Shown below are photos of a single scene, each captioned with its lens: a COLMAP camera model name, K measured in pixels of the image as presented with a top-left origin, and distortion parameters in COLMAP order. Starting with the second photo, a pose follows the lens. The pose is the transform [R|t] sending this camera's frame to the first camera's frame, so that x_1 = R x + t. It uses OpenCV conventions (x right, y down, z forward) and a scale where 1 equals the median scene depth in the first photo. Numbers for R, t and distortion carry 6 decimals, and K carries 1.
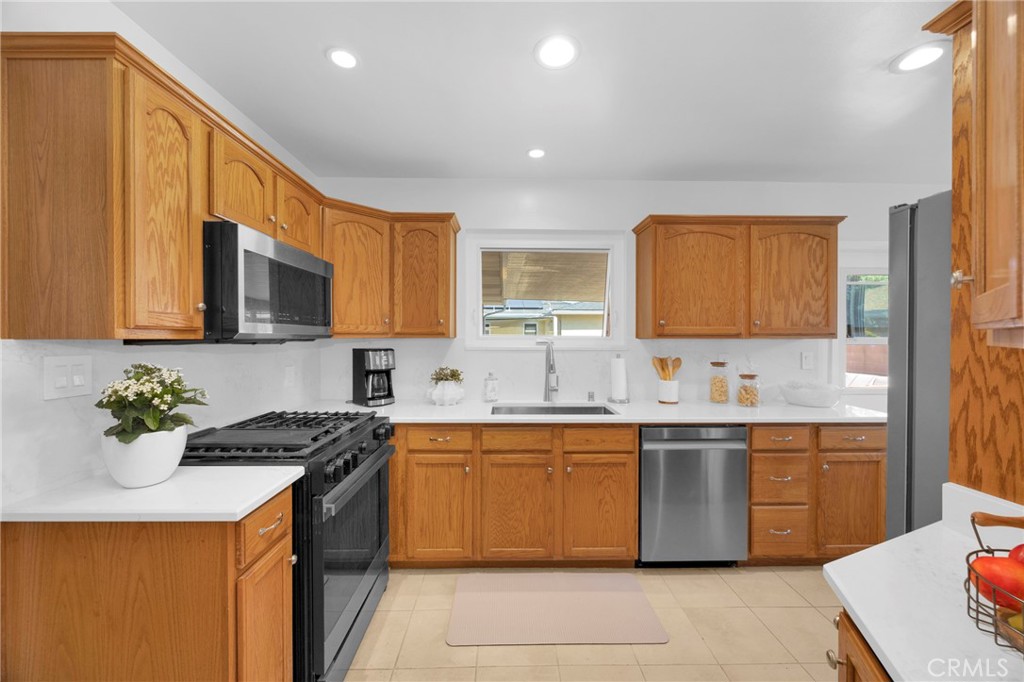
lens RADIAL K [[387.0, 0, 516.8], [0, 387.0, 342.1], [0, 0, 1]] dist [-0.004469, 0.000852]
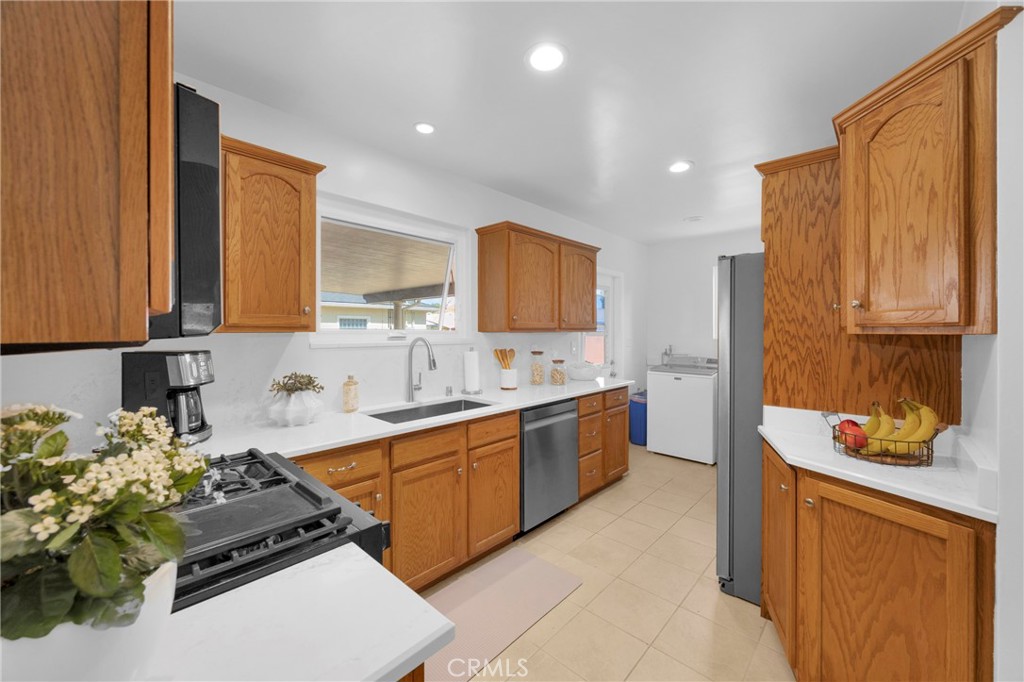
lens RADIAL K [[387.0, 0, 520.5], [0, 387.0, 333.4], [0, 0, 1]] dist [-0.004469, 0.000852]
pose [[0.696108, -0.006018, 0.717912, -0.435307], [0.011228, 0.999934, -0.002505, -0.002556], [-0.717850, 0.009804, 0.696129, 0.204474]]
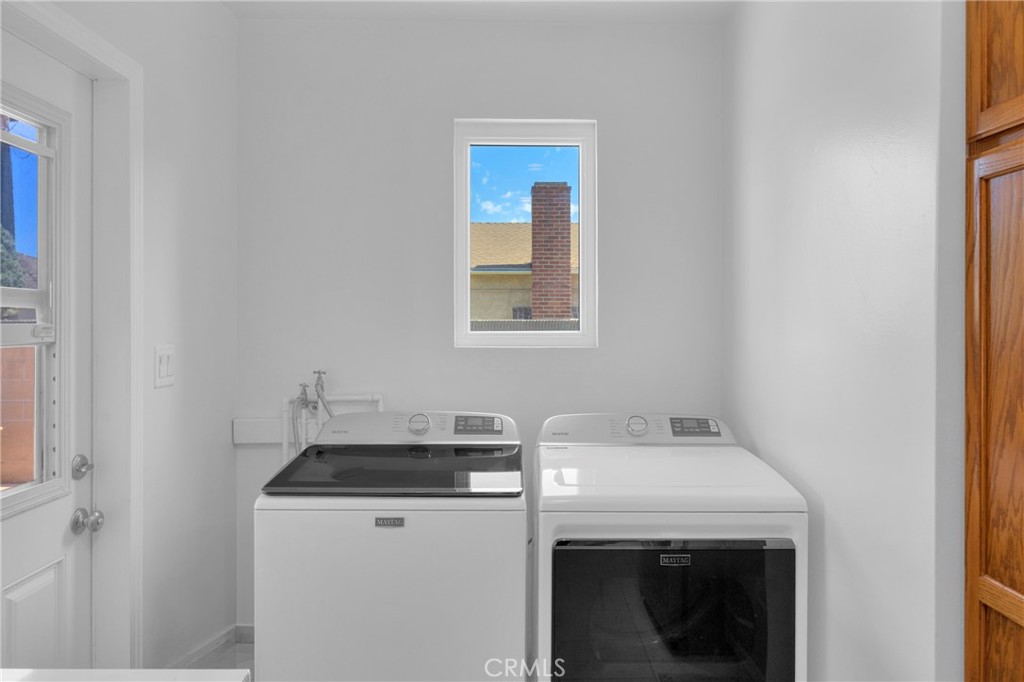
lens RADIAL K [[703.9, 0, 524.9], [0, 703.9, 323.3], [0, 0, 1]] dist [-0.000293, -0.002771]
pose [[0.018706, -0.000721, 0.999825, 0.556847], [0.010549, 0.999944, 0.000524, -0.007858], [-0.999769, 0.010537, 0.018712, 0.749777]]
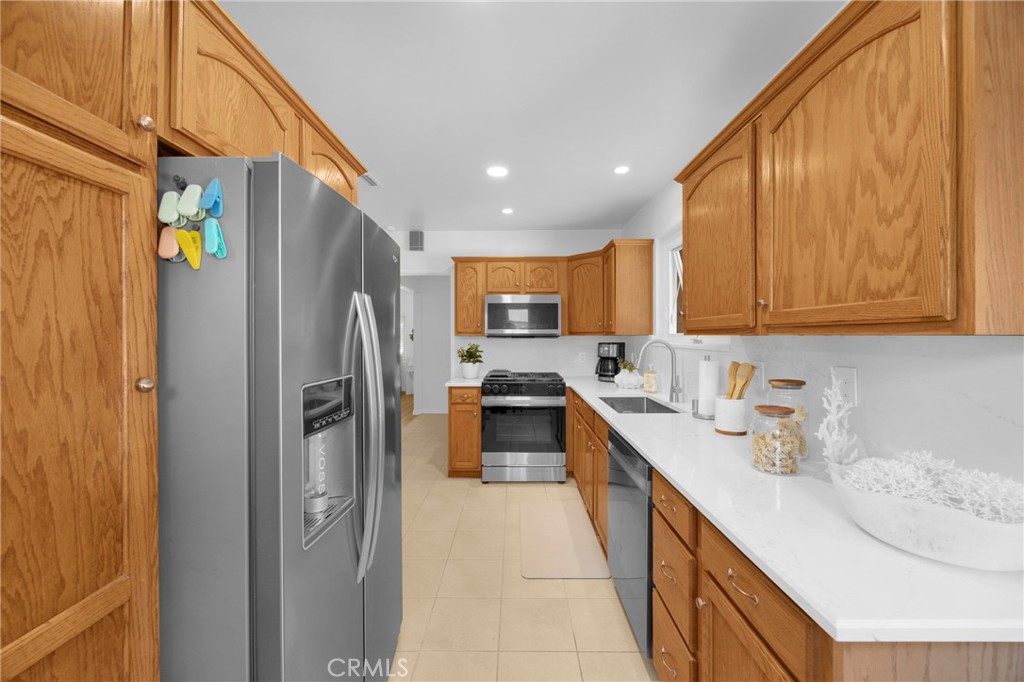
lens RADIAL K [[387.0, 0, 512.6], [0, 387.0, 336.0], [0, 0, 1]] dist [-0.004469, 0.000852]
pose [[-0.031320, 0.000639, -0.999509, 1.173494], [-0.010378, 0.999946, 0.000964, -0.004471], [0.999456, 0.010403, -0.031311, 0.712304]]
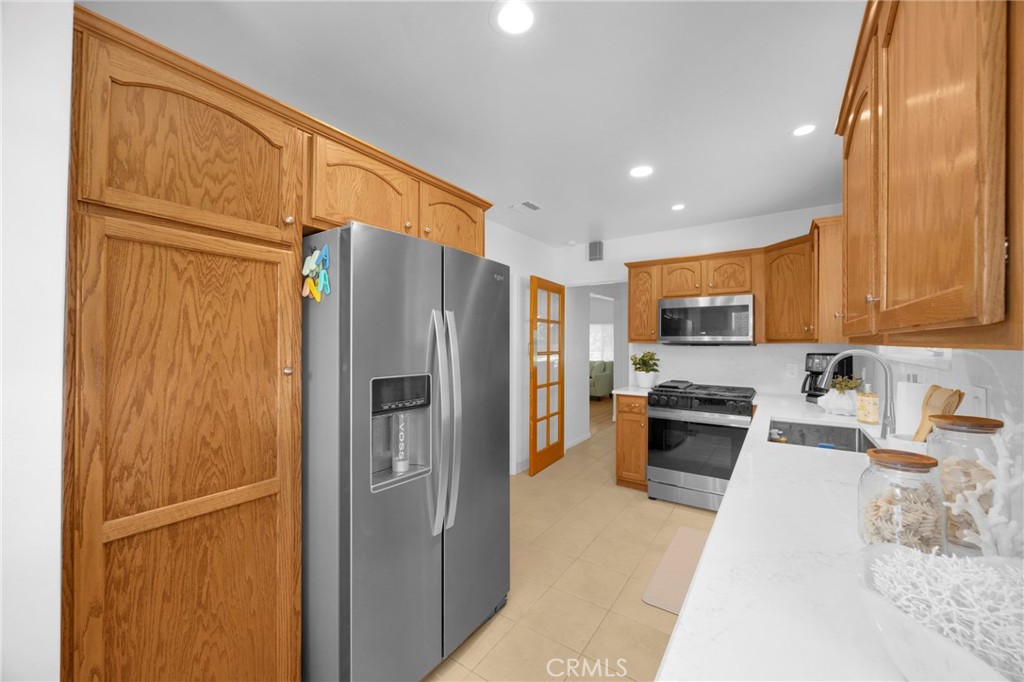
lens RADIAL K [[387.0, 0, 515.1], [0, 387.0, 341.7], [0, 0, 1]] dist [-0.004469, 0.000852]
pose [[-0.586299, -0.003142, -0.810089, 1.125053], [-0.013264, 0.999896, 0.005721, -0.010255], [0.809986, 0.014099, -0.586279, 0.976561]]
